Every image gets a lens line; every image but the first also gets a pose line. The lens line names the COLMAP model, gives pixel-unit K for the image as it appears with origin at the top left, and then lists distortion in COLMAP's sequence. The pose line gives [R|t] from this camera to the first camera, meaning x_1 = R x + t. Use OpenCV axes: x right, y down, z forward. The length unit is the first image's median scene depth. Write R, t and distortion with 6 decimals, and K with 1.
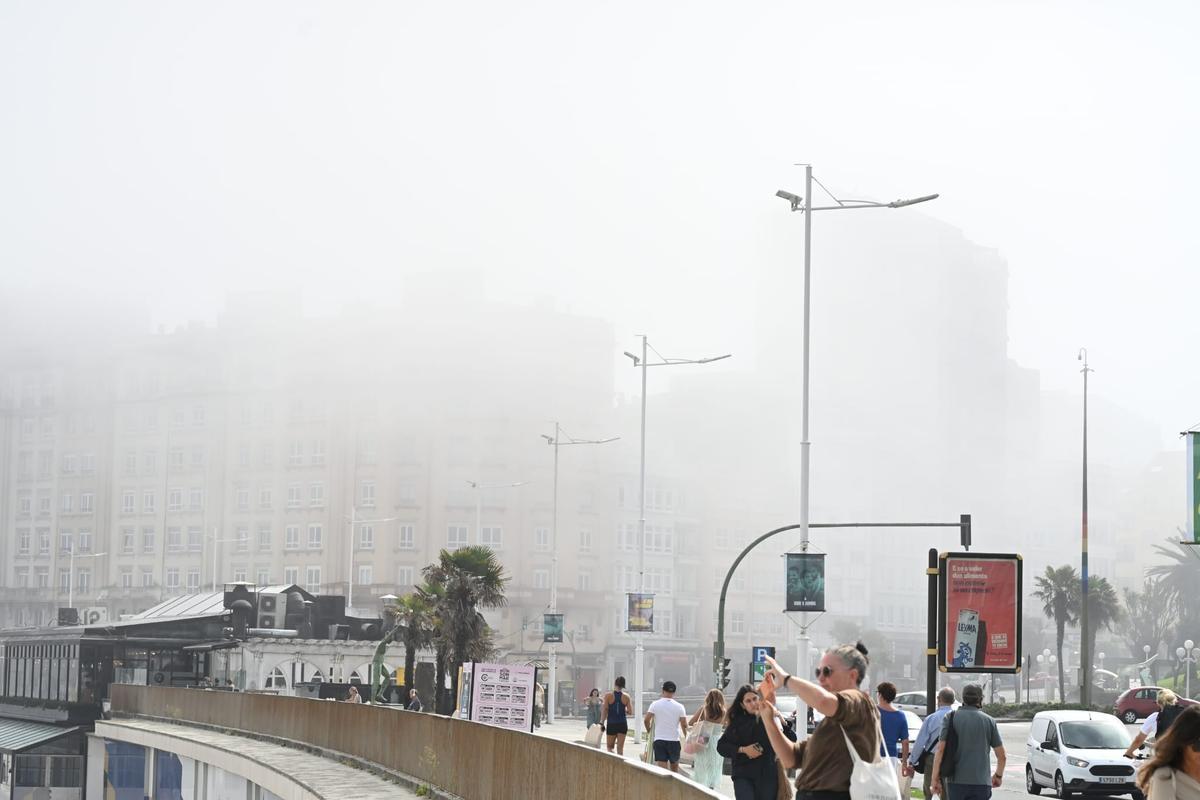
lens RADIAL K [[2935.3, 0, 628.7], [0, 2935.3, 399.1], [0, 0, 1]] dist [0.057291, -0.242551]
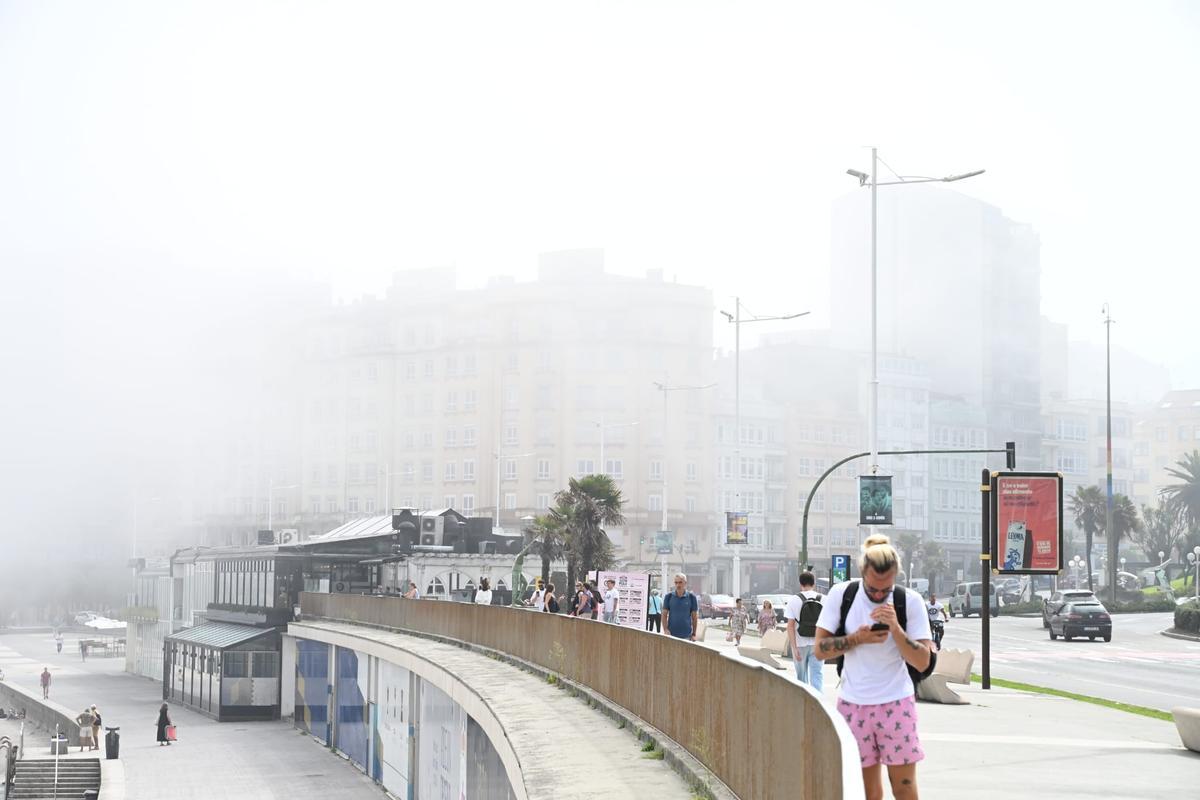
lens RADIAL K [[2922.4, 0, 600.2], [0, 2922.4, 352.6], [0, 0, 1]] dist [0.040155, 0.337110]
pose [[0.999184, -0.013418, -0.038101, -0.005490], [0.014137, 0.999726, 0.018668, -0.022375], [0.037840, -0.019191, 0.999100, -0.195268]]
